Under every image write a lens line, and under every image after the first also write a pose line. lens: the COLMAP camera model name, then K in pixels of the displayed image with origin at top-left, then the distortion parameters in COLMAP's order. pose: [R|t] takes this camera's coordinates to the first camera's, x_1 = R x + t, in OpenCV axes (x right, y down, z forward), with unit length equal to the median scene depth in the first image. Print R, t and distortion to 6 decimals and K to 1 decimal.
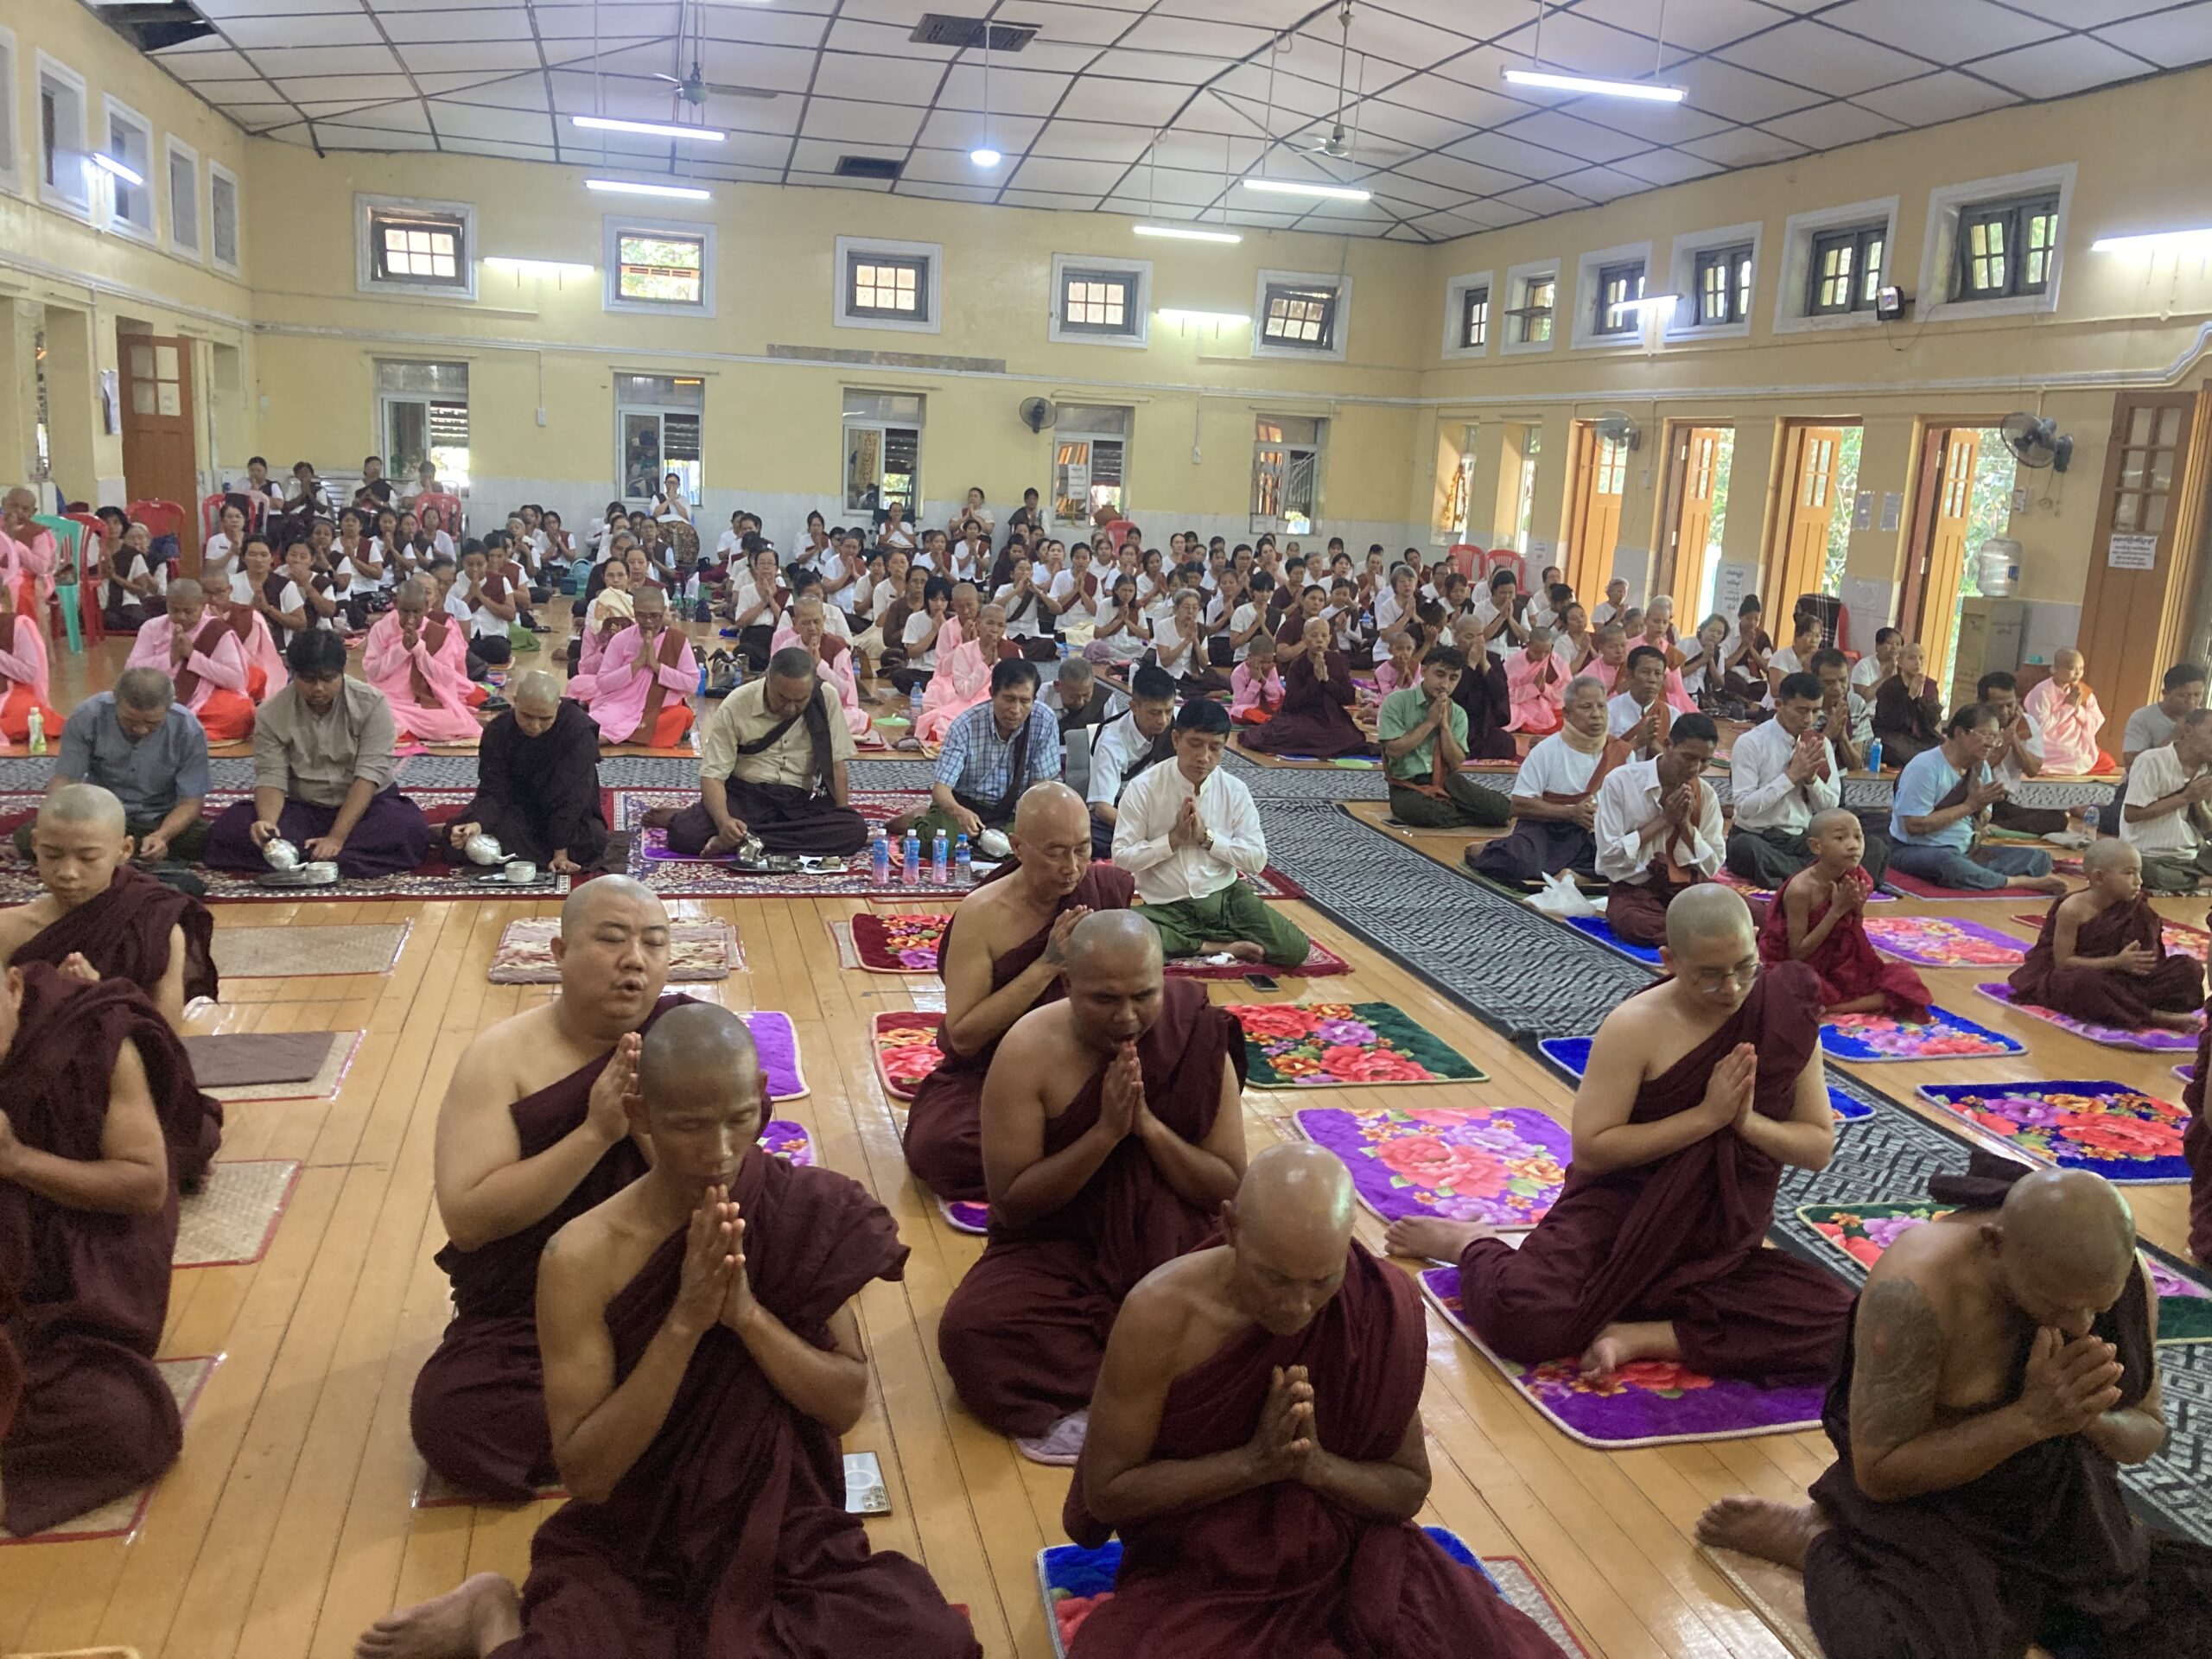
lens RADIAL K [[1824.4, 0, 1106.0], [0, 1824.4, 829.5], [0, 0, 1]] dist [0.021646, -0.011794]
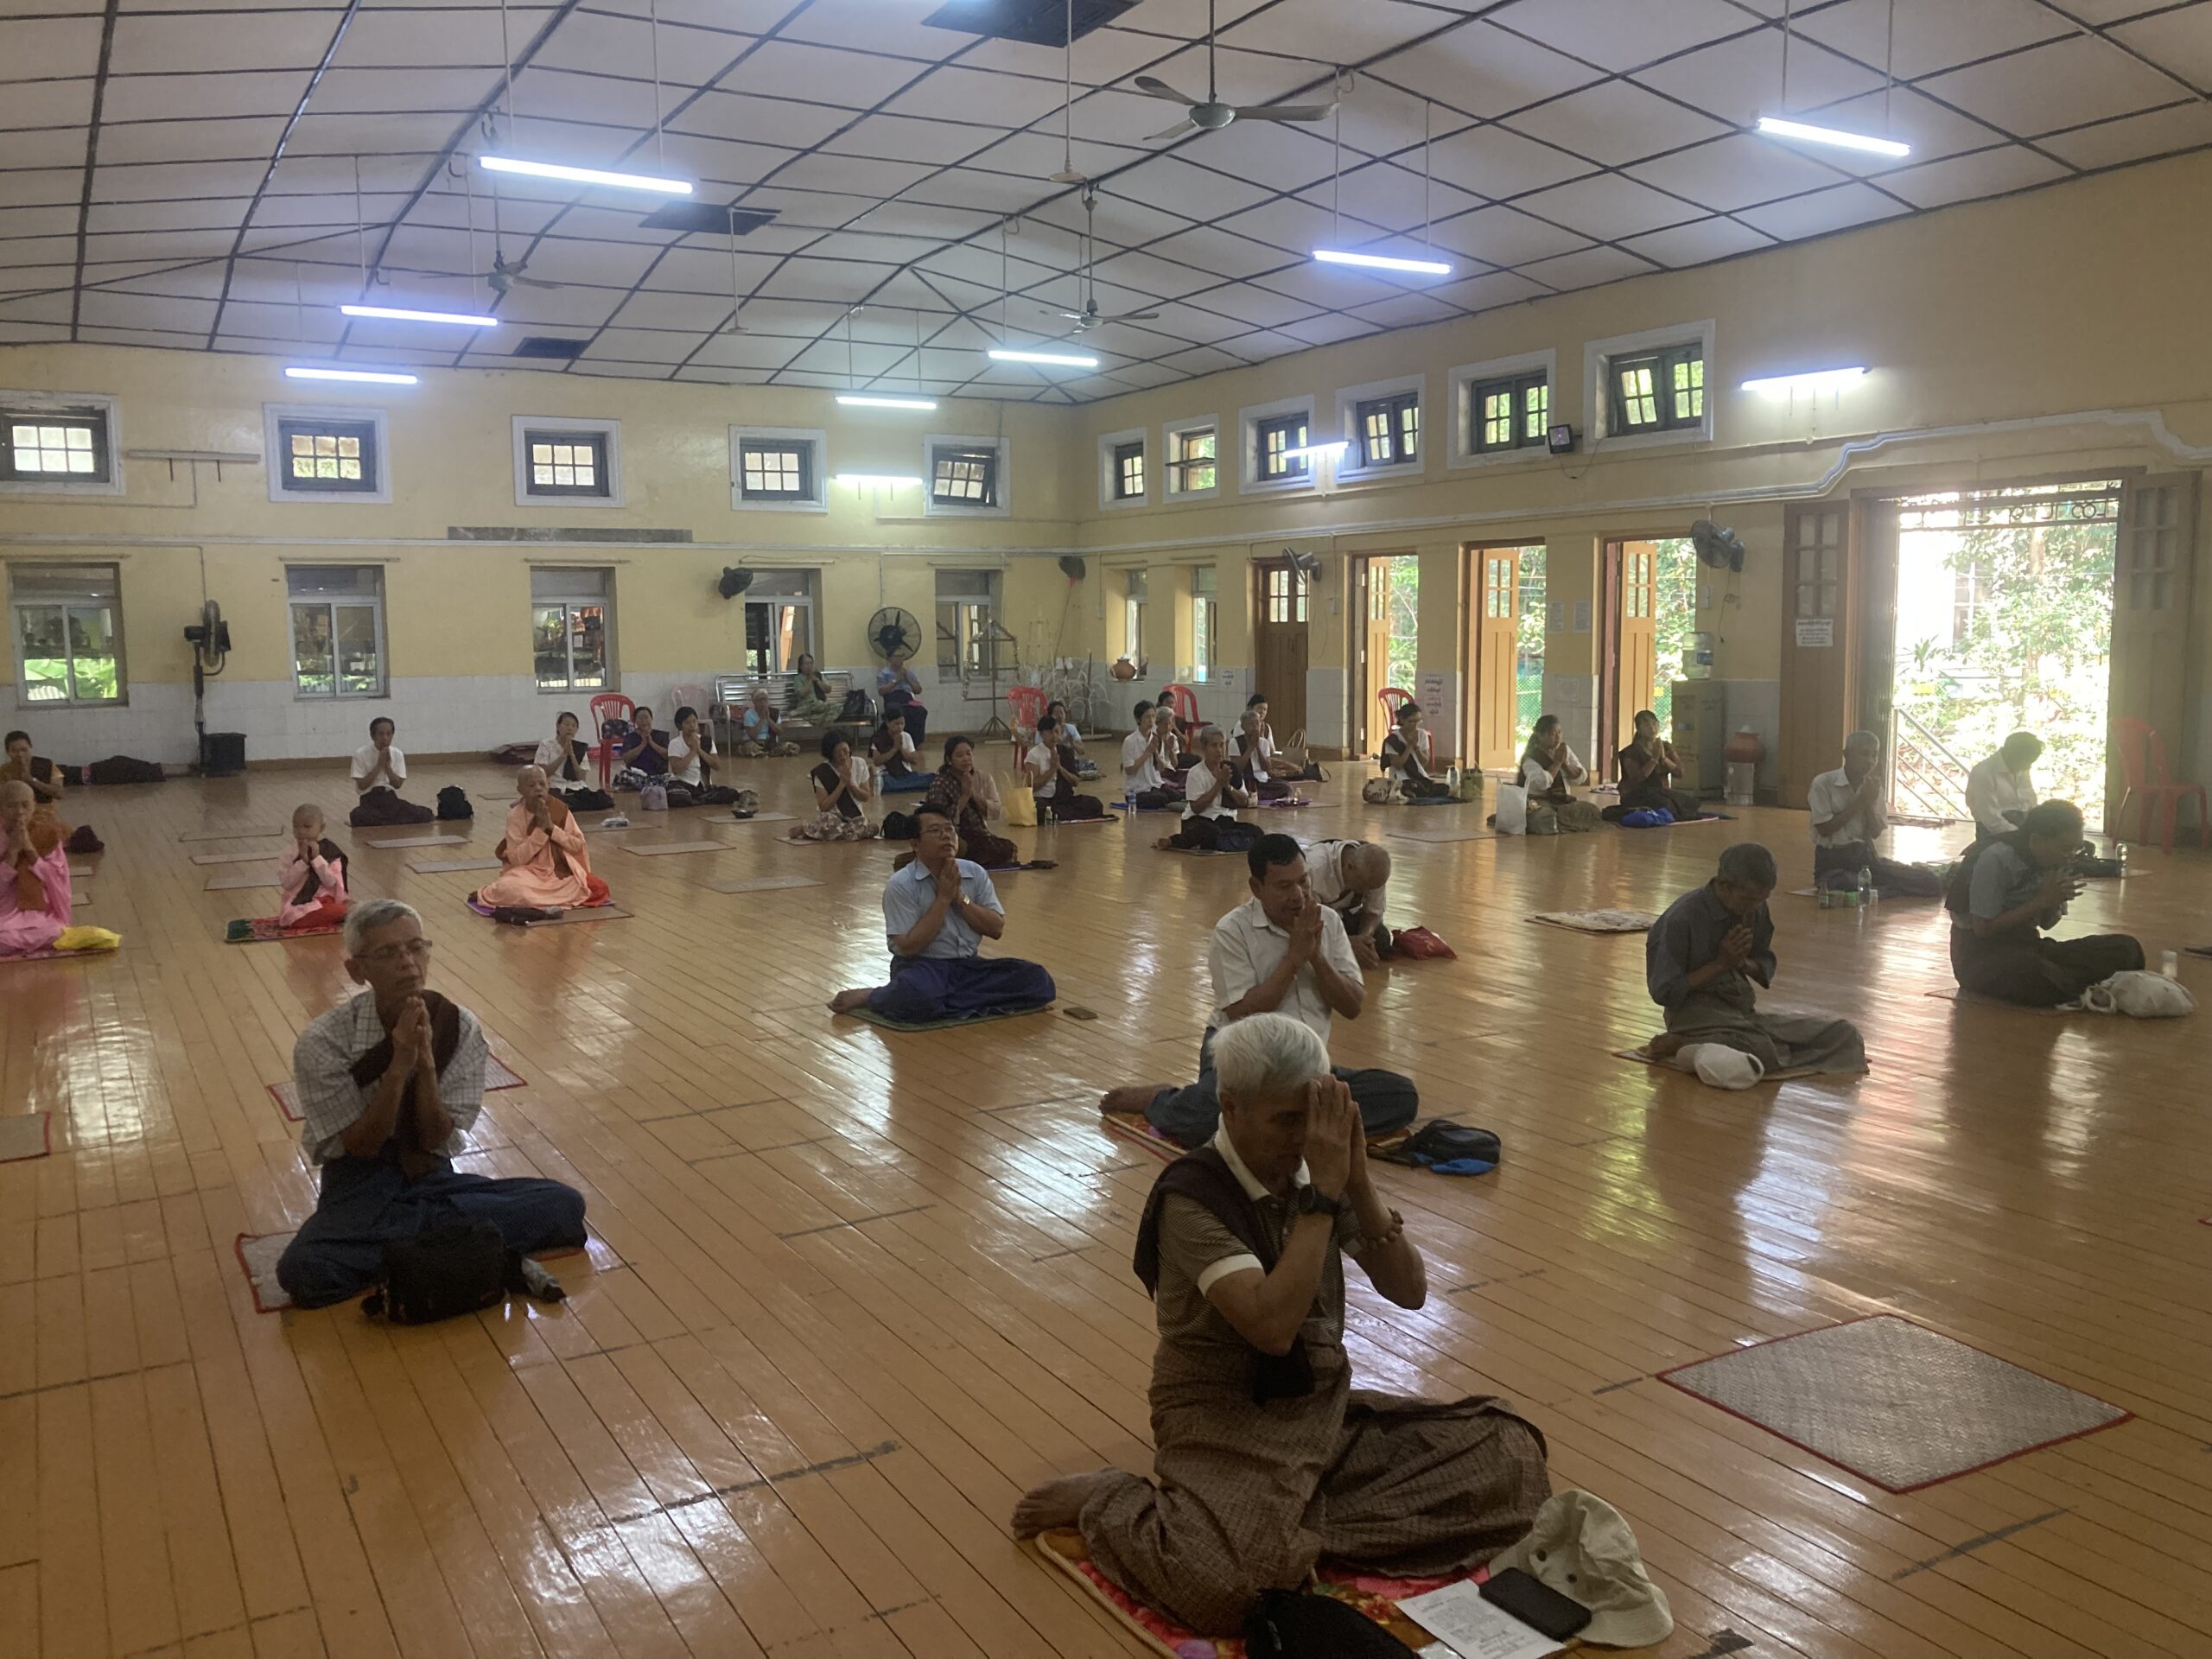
lens RADIAL K [[1824.4, 0, 1106.0], [0, 1824.4, 829.5], [0, 0, 1]] dist [0.021646, -0.011794]
pose [[0.963054, -0.092655, 0.252868, -0.123381], [0.113688, 0.991059, -0.069843, 0.003379], [-0.244136, 0.096010, 0.964976, -0.014381]]
